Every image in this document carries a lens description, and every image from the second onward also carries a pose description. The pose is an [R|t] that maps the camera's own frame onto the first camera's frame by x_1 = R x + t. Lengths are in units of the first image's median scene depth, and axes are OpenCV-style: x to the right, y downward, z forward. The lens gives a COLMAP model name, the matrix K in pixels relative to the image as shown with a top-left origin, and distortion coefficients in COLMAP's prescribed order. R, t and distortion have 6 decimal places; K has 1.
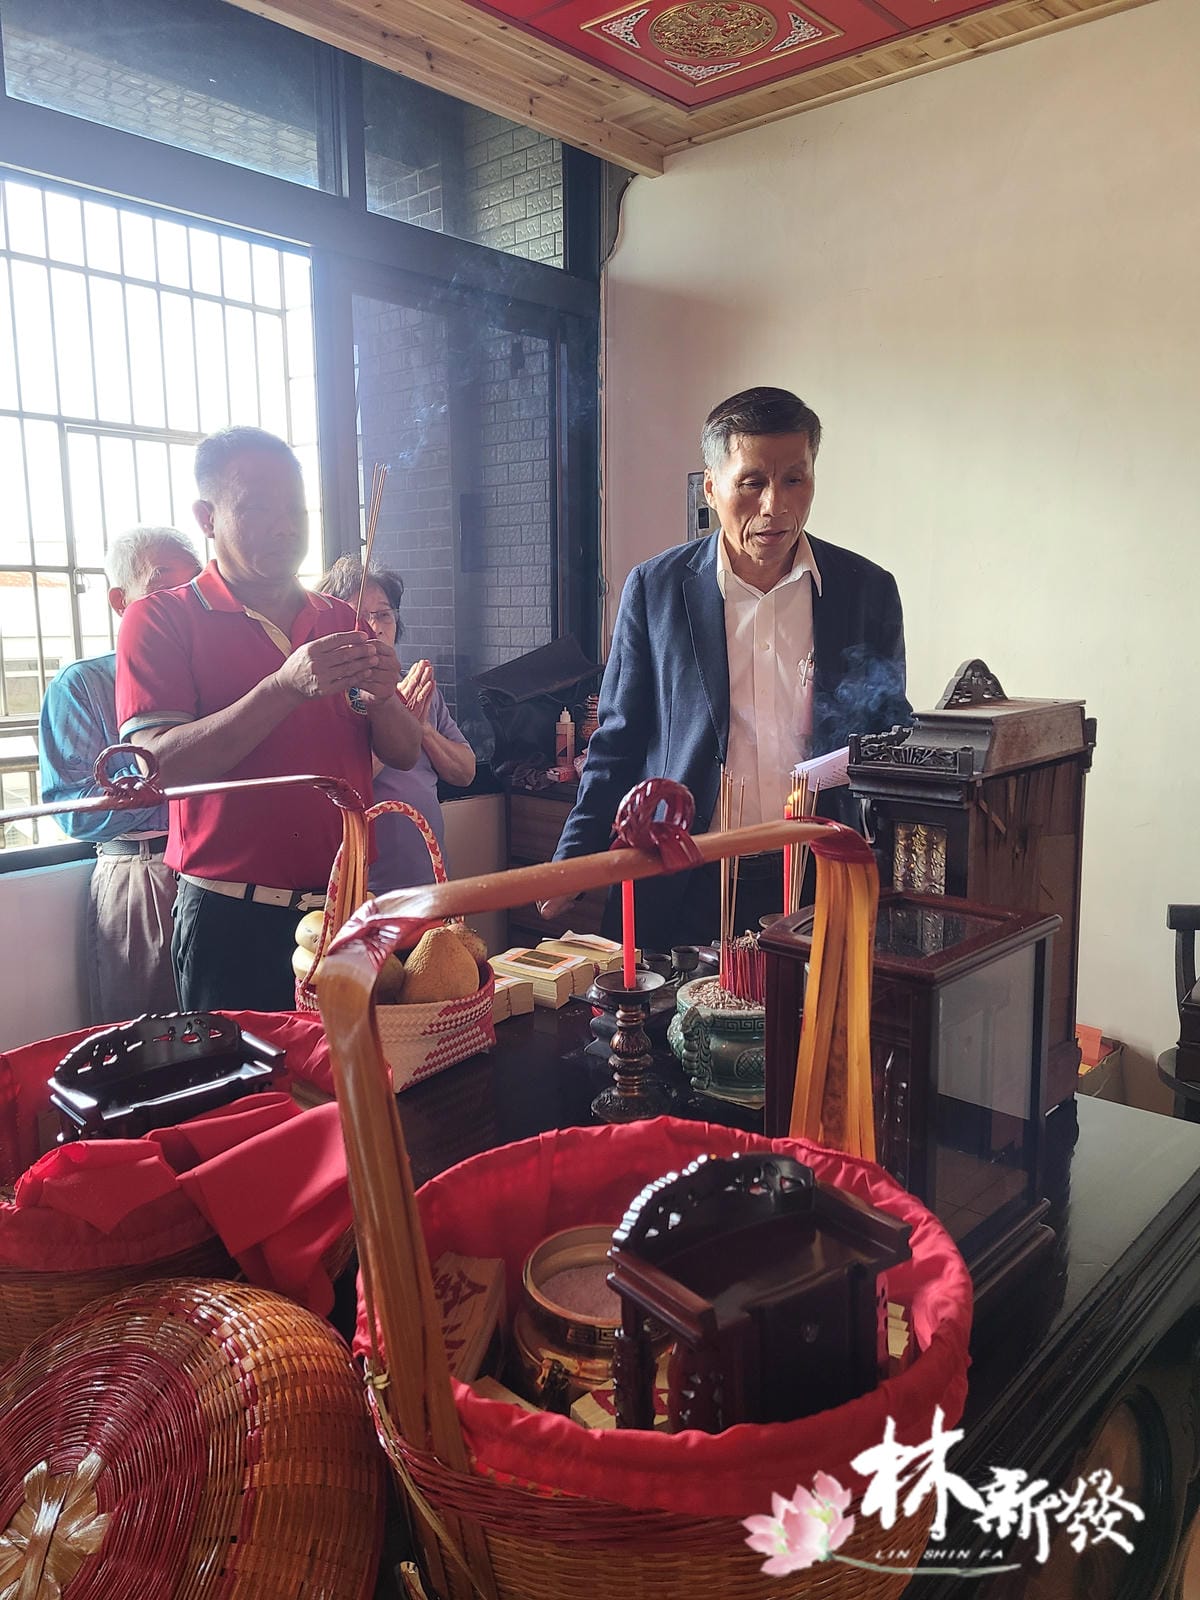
lens RADIAL K [[1202.0, 0, 583.6], [0, 1202.0, 803.3], [0, 0, 1]] dist [0.064455, -0.048007]
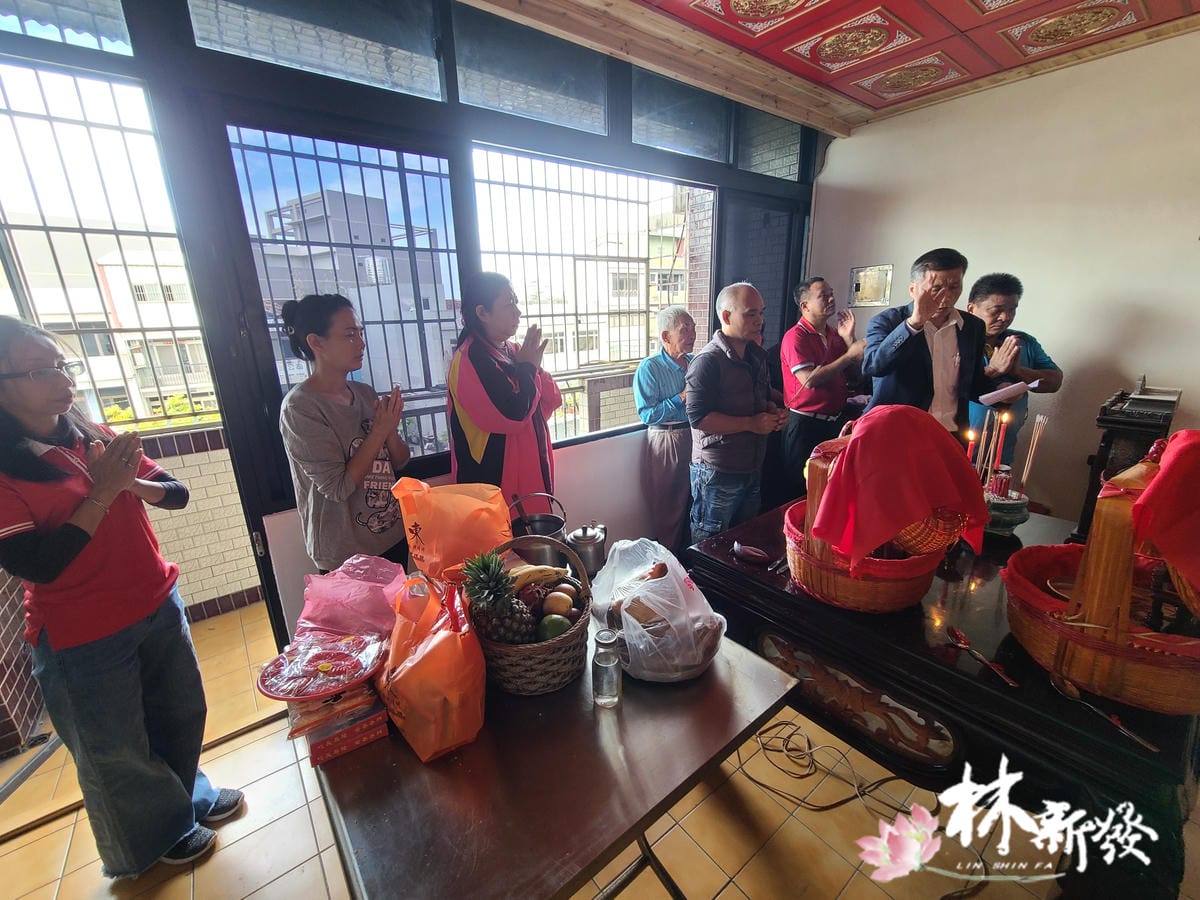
lens RADIAL K [[496.9, 0, 588.2], [0, 496.9, 459.4], [0, 0, 1]] dist [0.003072, -0.003539]
pose [[0.983282, 0.025508, -0.180296, -0.289090], [-0.001729, 0.991403, 0.130829, -0.033453], [0.182083, -0.128330, 0.974873, -0.119659]]
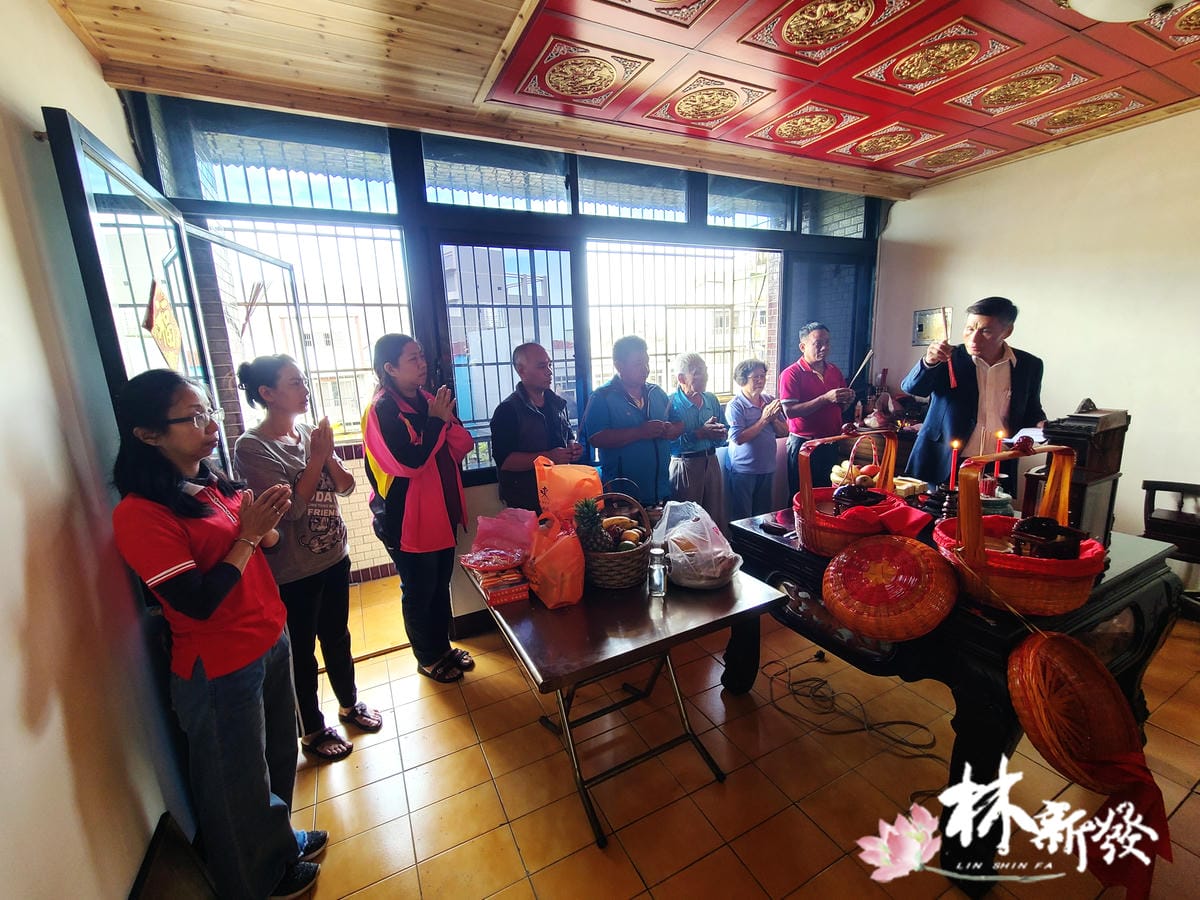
lens RADIAL K [[496.9, 0, 588.5], [0, 496.9, 459.4], [0, 0, 1]] dist [0.003072, -0.003539]
pose [[0.929846, 0.038868, -0.365891, -0.202396], [-0.017940, 0.998011, 0.060427, -0.003058], [0.367512, -0.049624, 0.928694, -0.356244]]
